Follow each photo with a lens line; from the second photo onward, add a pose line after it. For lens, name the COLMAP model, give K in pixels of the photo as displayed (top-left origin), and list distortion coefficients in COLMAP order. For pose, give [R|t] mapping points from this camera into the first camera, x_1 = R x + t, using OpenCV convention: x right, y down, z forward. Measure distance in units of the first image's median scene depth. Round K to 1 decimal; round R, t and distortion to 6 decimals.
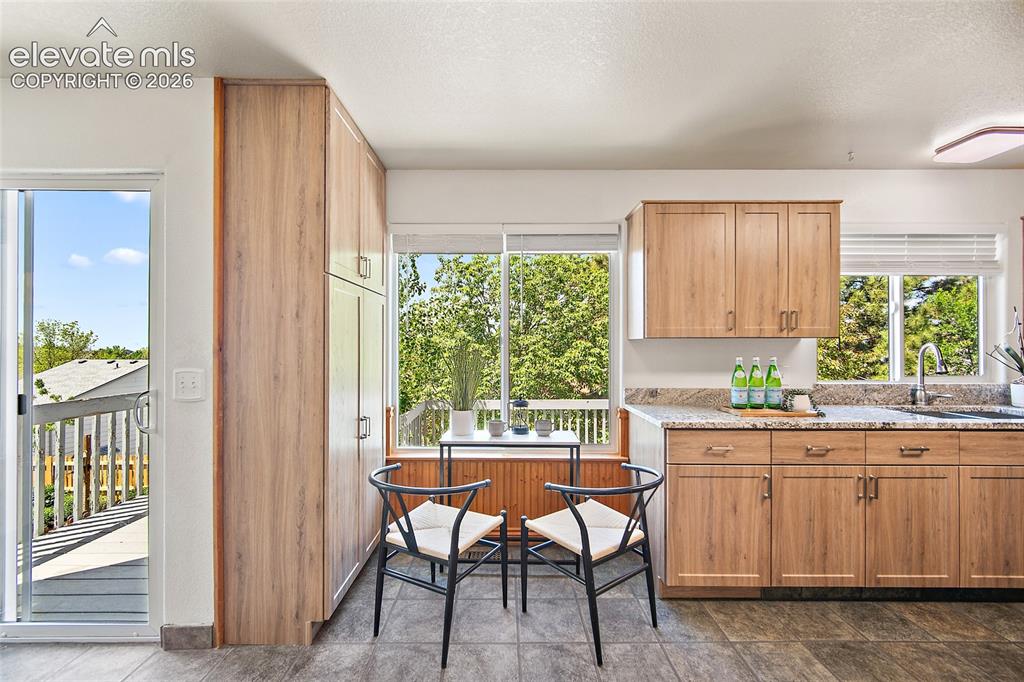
lens RADIAL K [[404.0, 0, 503.6], [0, 404.0, 344.2], [0, 0, 1]] dist [-0.003163, 0.000880]
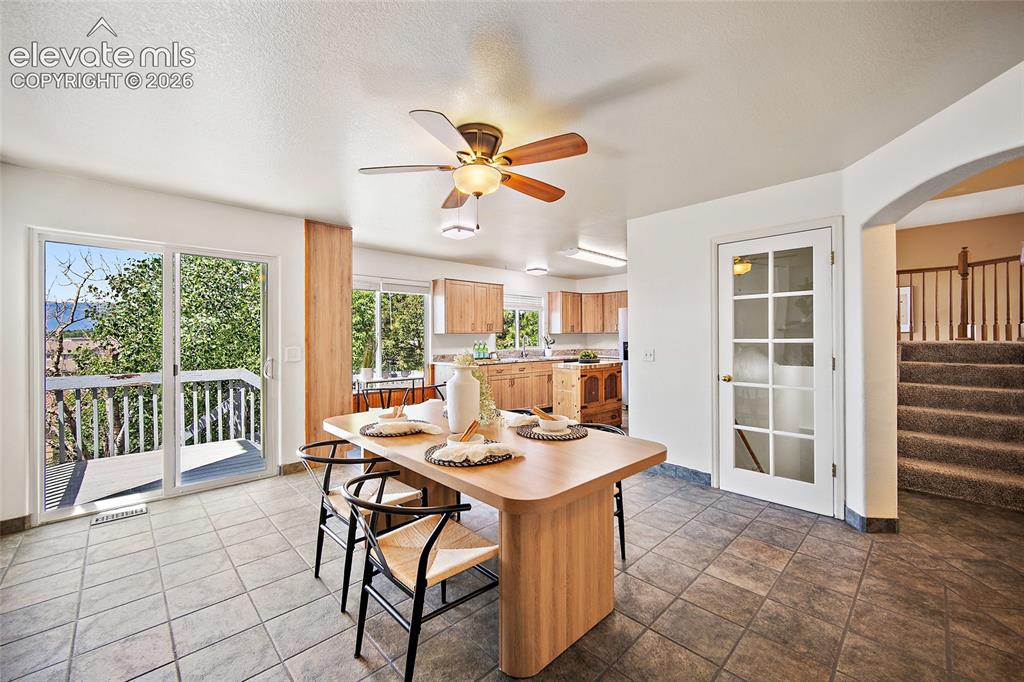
lens RADIAL K [[404.0, 0, 510.6], [0, 404.0, 338.2], [0, 0, 1]] dist [-0.003163, 0.000880]
pose [[0.722789, -0.006807, 0.691035, -1.099642], [0.002744, 0.999972, 0.006980, -0.000927], [-0.691063, -0.003149, 0.722787, -1.091435]]
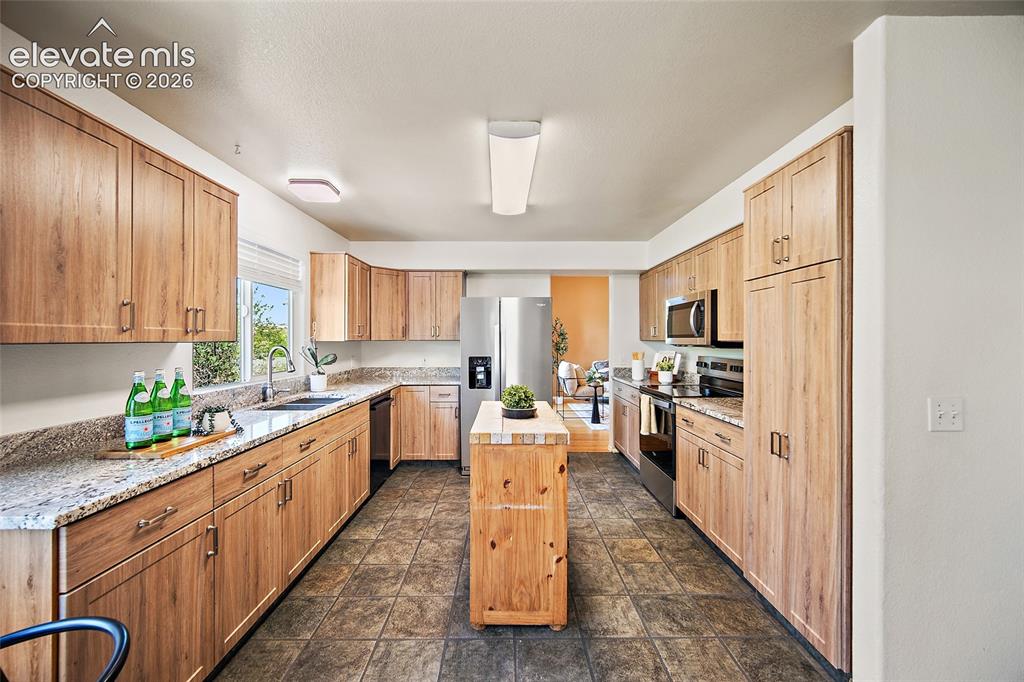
lens RADIAL K [[404.0, 0, 511.3], [0, 404.0, 340.6], [0, 0, 1]] dist [-0.003163, 0.000880]
pose [[-0.012228, -0.001885, 0.999923, -0.098103], [-0.004179, 0.999990, 0.001834, -0.024230], [-0.999917, -0.004156, -0.012235, 0.391373]]
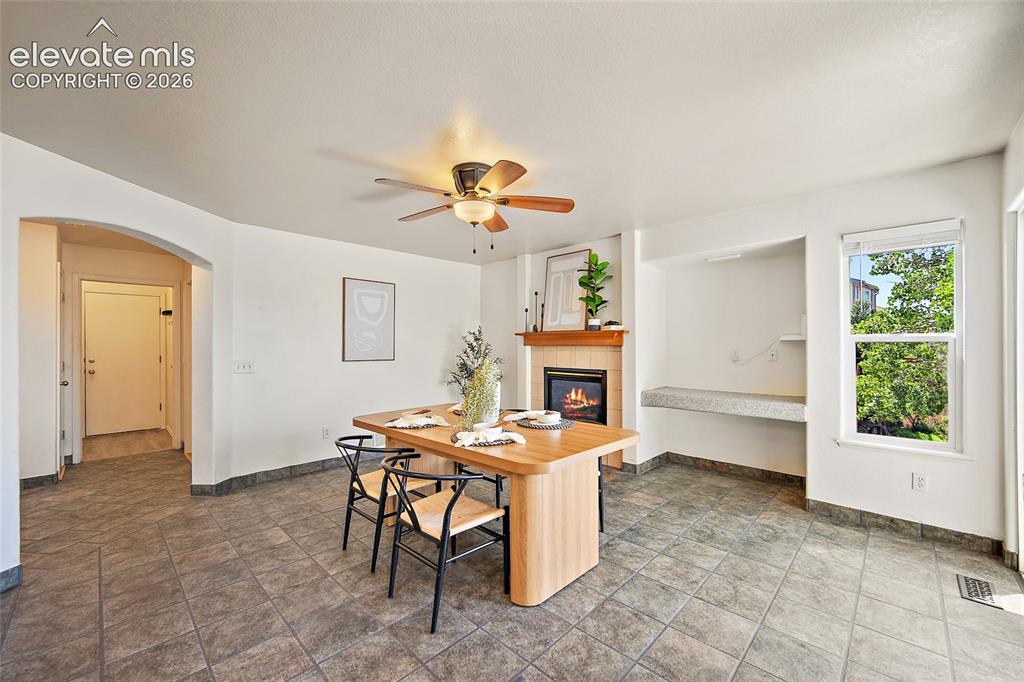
lens RADIAL K [[404.0, 0, 507.5], [0, 404.0, 345.8], [0, 0, 1]] dist [-0.003163, 0.000880]
pose [[-0.706456, 0.003011, -0.707751, 0.299117], [0.007024, 0.999972, -0.002756, 0.005424], [0.707722, -0.006918, -0.706457, 0.586337]]
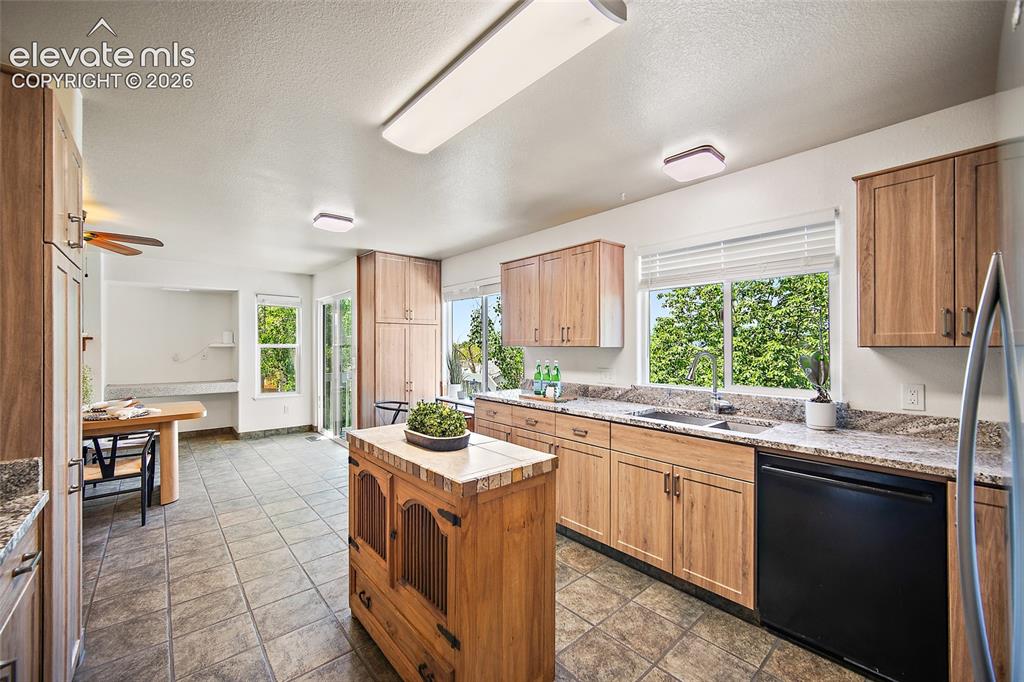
lens RADIAL K [[404.0, 0, 505.9], [0, 404.0, 346.1], [0, 0, 1]] dist [-0.003163, 0.000880]
pose [[0.652057, 0.001299, -0.758169, 1.648498], [0.001075, 0.999996, 0.002637, -0.022059], [0.758169, -0.002534, 0.652053, -0.058220]]
